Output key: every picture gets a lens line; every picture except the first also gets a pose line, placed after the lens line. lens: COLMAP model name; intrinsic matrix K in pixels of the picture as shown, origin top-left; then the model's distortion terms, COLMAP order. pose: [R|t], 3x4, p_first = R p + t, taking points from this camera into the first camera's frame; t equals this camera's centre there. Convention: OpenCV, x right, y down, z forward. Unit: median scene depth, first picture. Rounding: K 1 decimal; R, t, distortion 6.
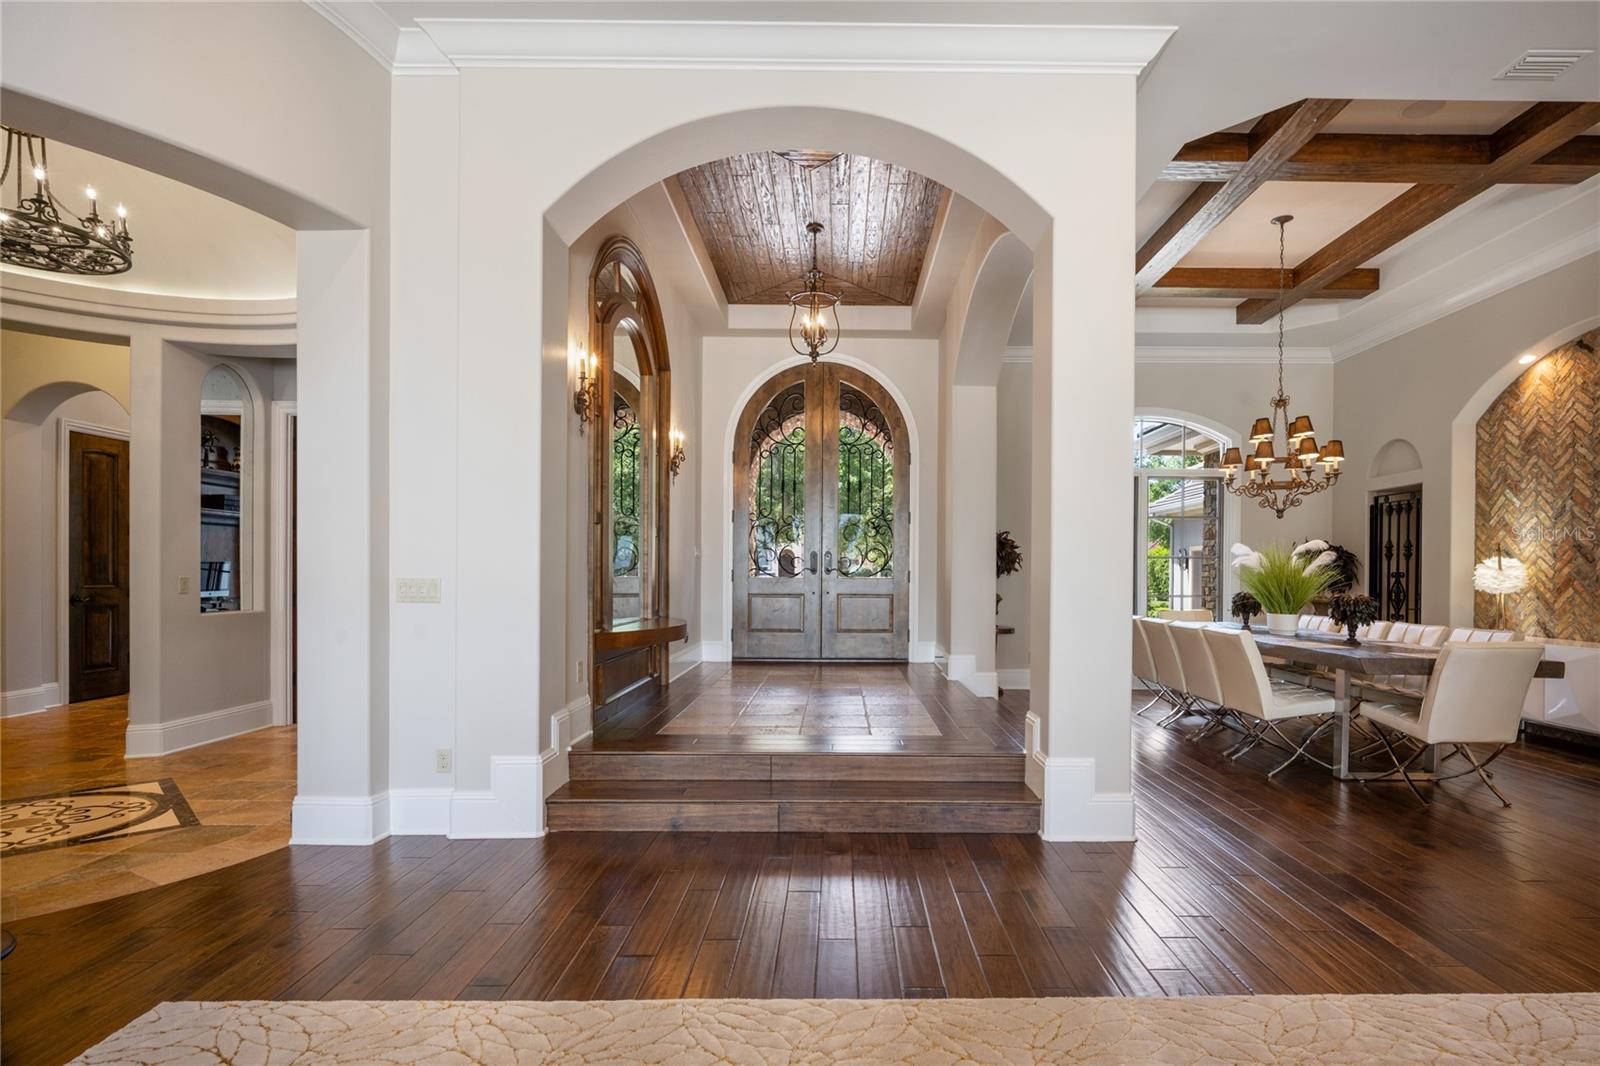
lens RADIAL K [[789.2, 0, 844.2], [0, 789.2, 581.2], [0, 0, 1]] dist [-0.001070, -0.001154]
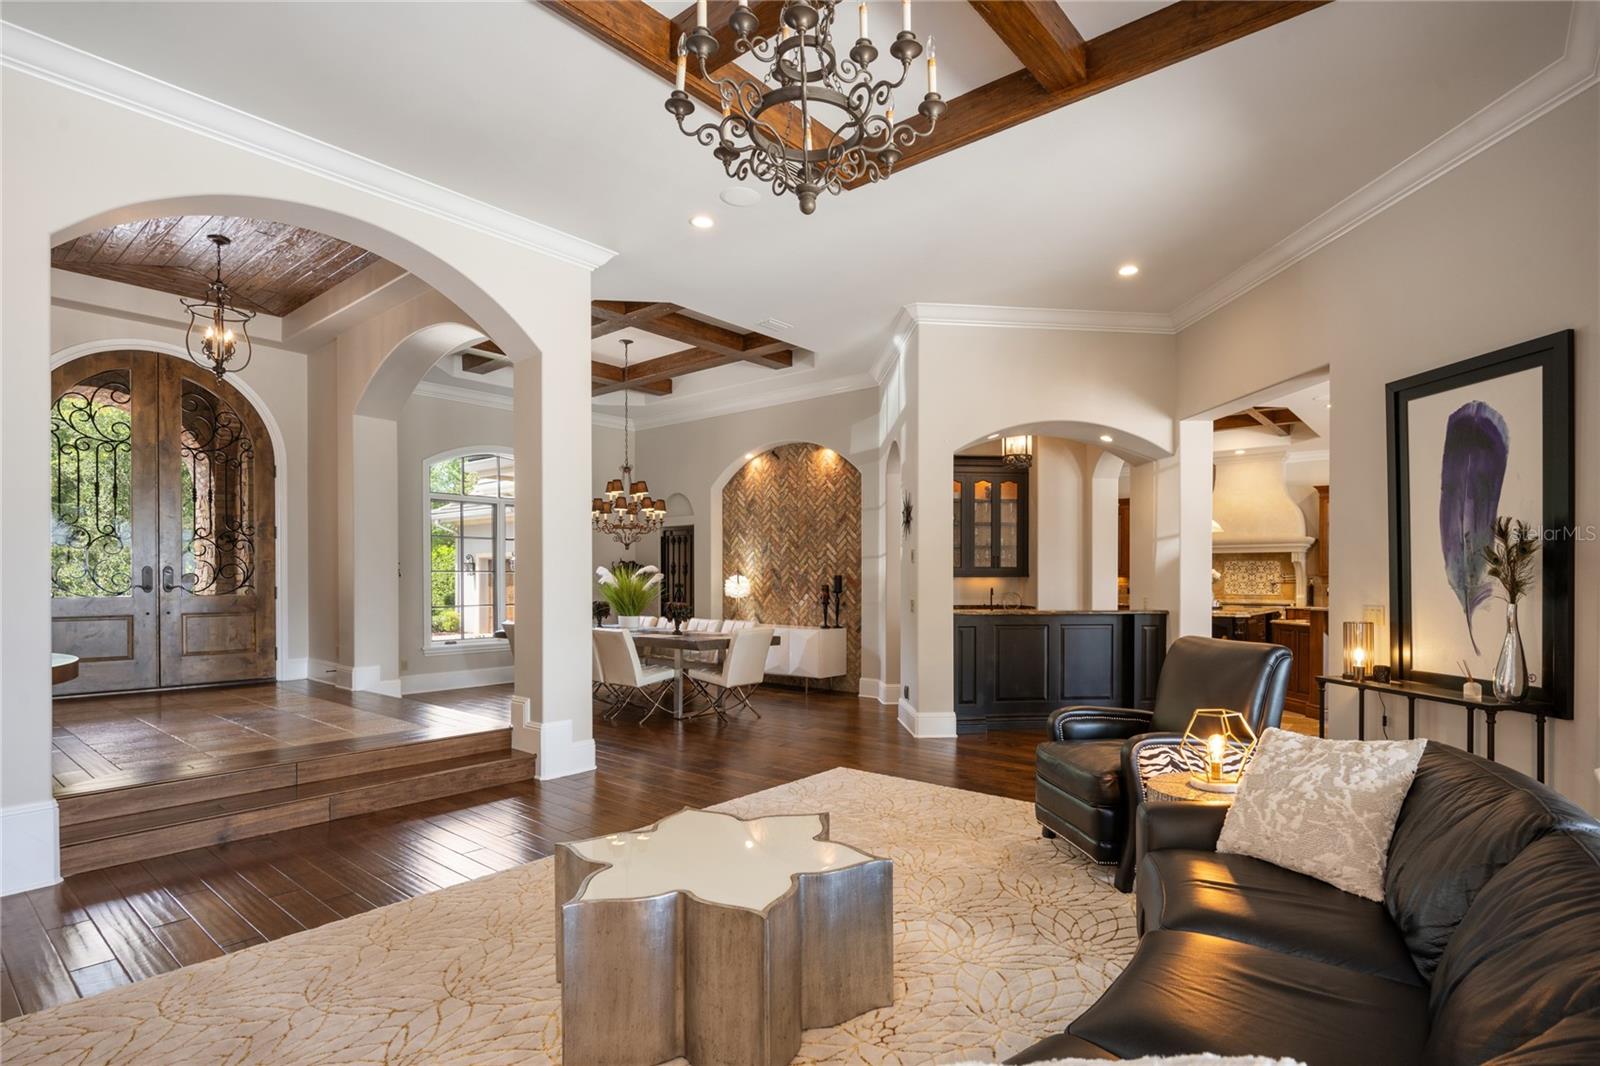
lens RADIAL K [[789.2, 0, 843.3], [0, 789.2, 584.4], [0, 0, 1]] dist [-0.001070, -0.001154]
pose [[0.630263, -0.011625, 0.776294, -0.316745], [0.009023, 0.999930, 0.007649, -0.023692], [-0.776329, 0.002184, 0.630324, -0.211646]]
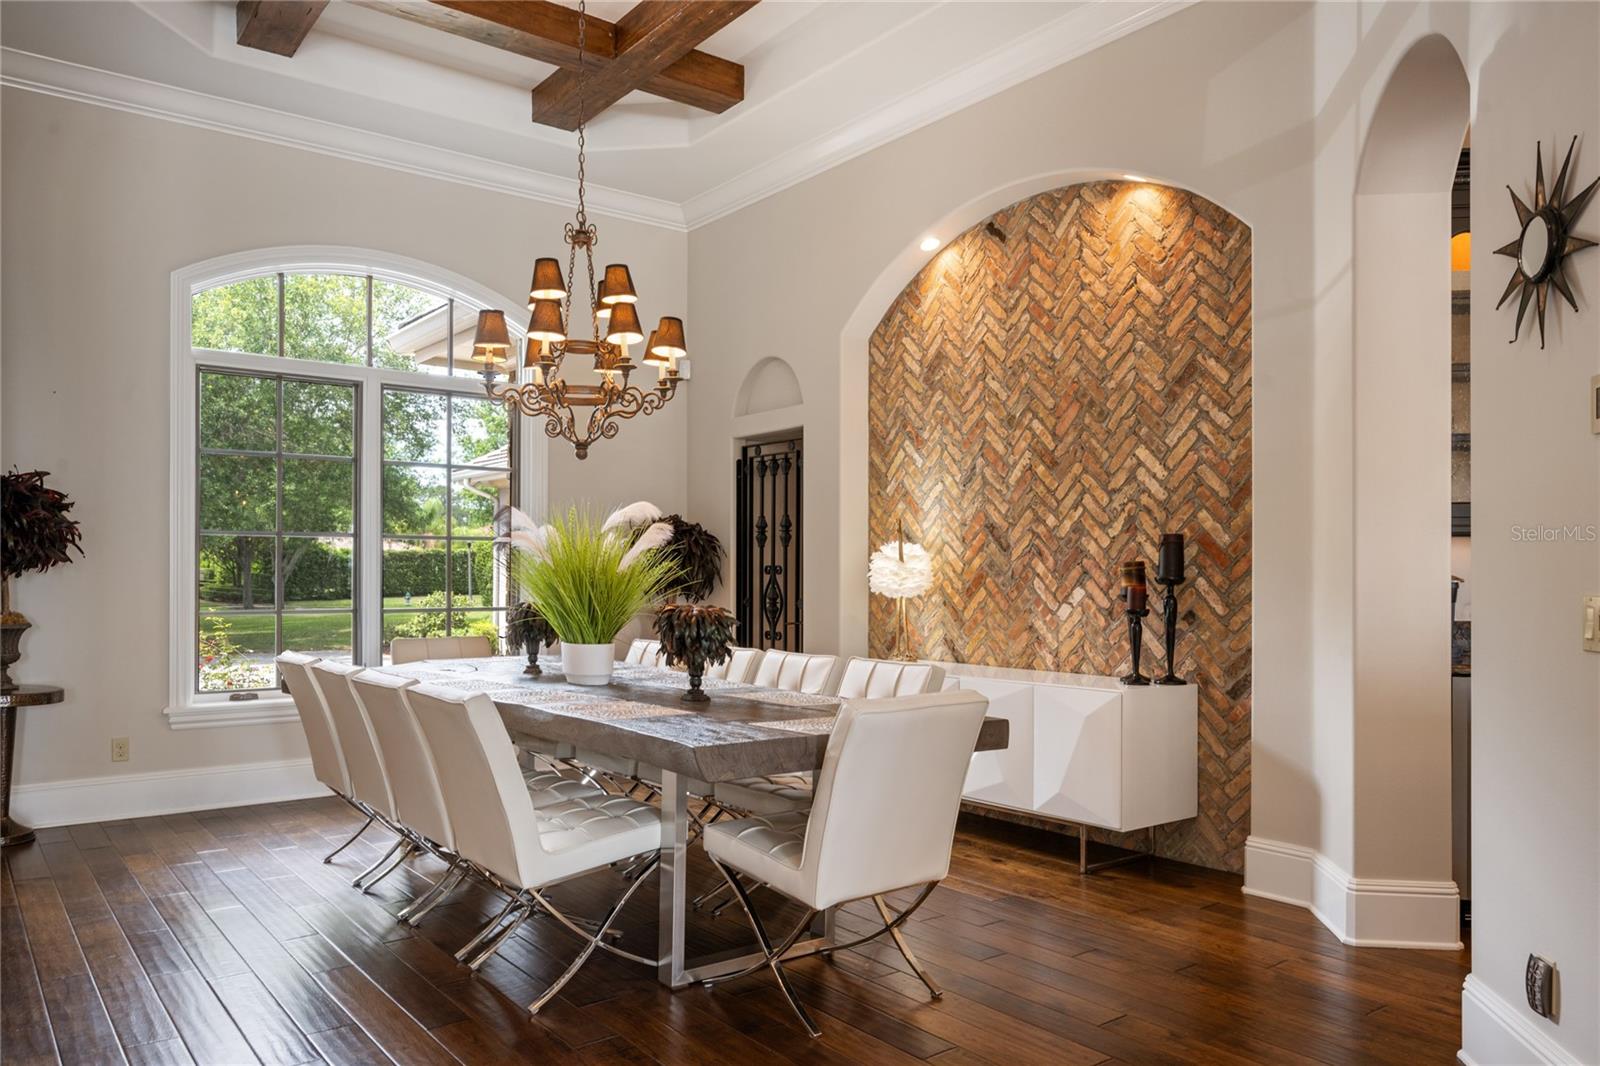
lens RADIAL K [[1145.7, 0, 845.3], [0, 1145.7, 577.4], [0, 0, 1]] dist [0.001367, -0.000480]
pose [[0.784559, -0.003992, 0.620042, 0.221171], [0.007490, 0.999967, -0.003040, 0.001548], [-0.620009, 0.007029, 0.784563, 0.302206]]
